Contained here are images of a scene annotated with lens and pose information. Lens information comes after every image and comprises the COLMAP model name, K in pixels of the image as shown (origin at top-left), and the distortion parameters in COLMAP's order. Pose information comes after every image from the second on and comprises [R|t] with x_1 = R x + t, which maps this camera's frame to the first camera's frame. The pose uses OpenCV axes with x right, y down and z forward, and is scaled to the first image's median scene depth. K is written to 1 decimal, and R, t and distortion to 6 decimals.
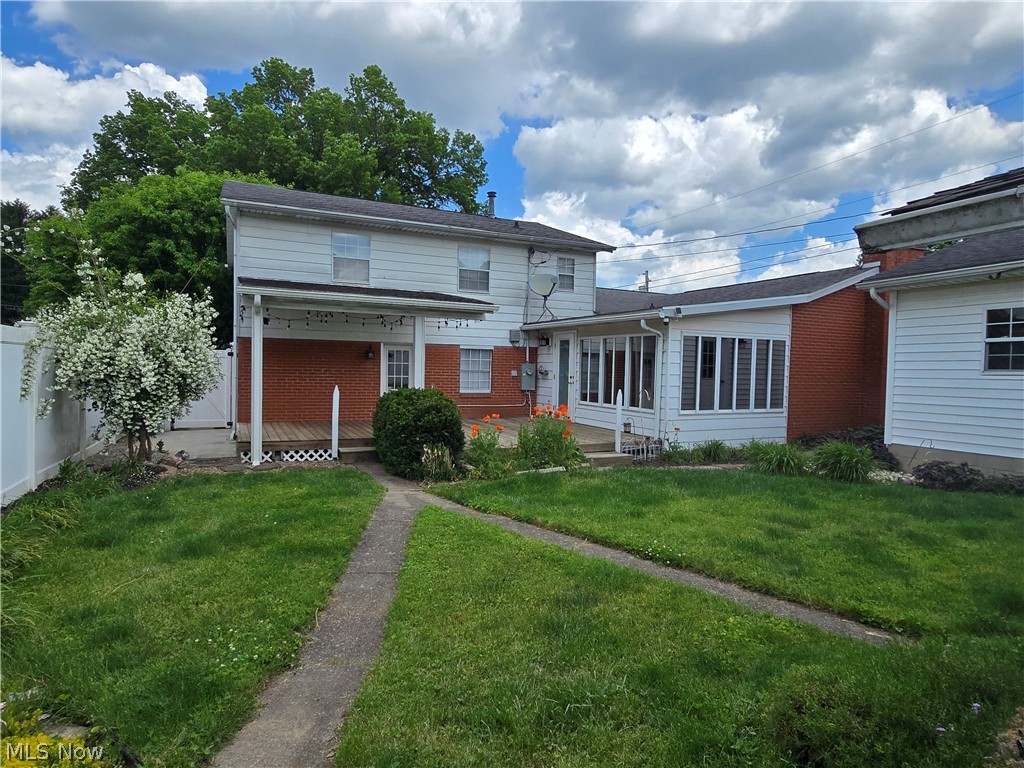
lens RADIAL K [[561.1, 0, 512.0], [0, 561.1, 384.0], [0, 0, 1]] dist [0.000834, 0.000149]
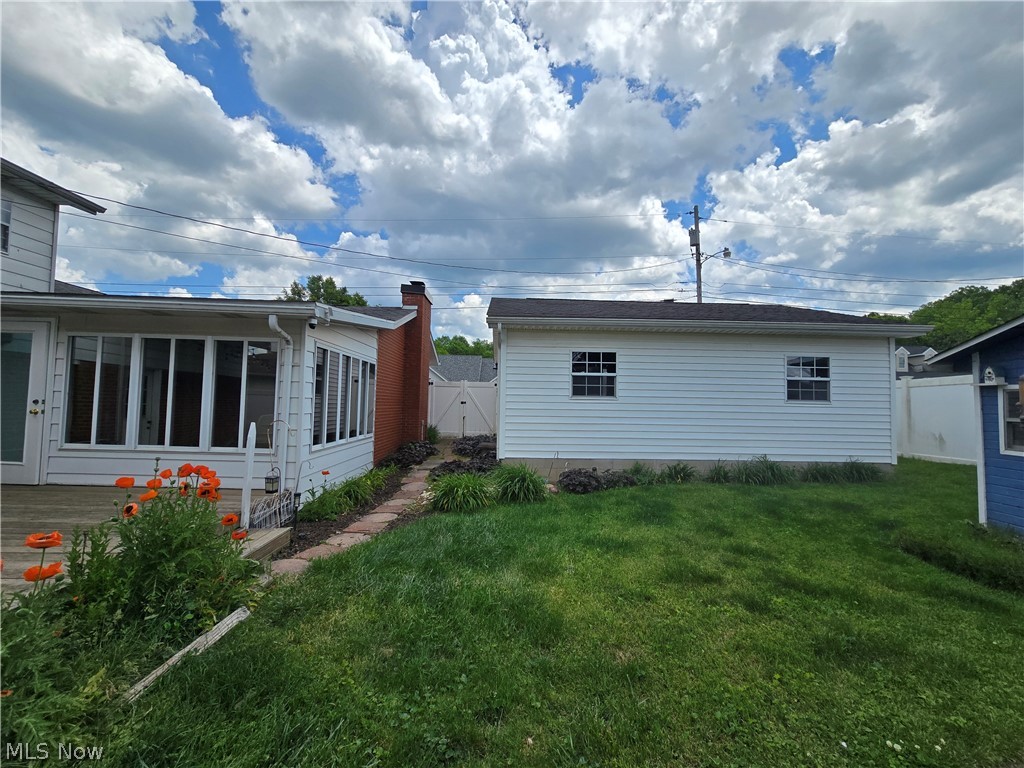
lens RADIAL K [[421.8, 0, 512.0], [0, 421.8, 384.0], [0, 0, 1]] dist [0.002278, 0.000196]
pose [[0.411818, 0.036311, 0.910542, -0.104235], [0.011157, 0.998930, -0.044882, -0.007300], [-0.911198, 0.028642, 0.410972, 0.535841]]
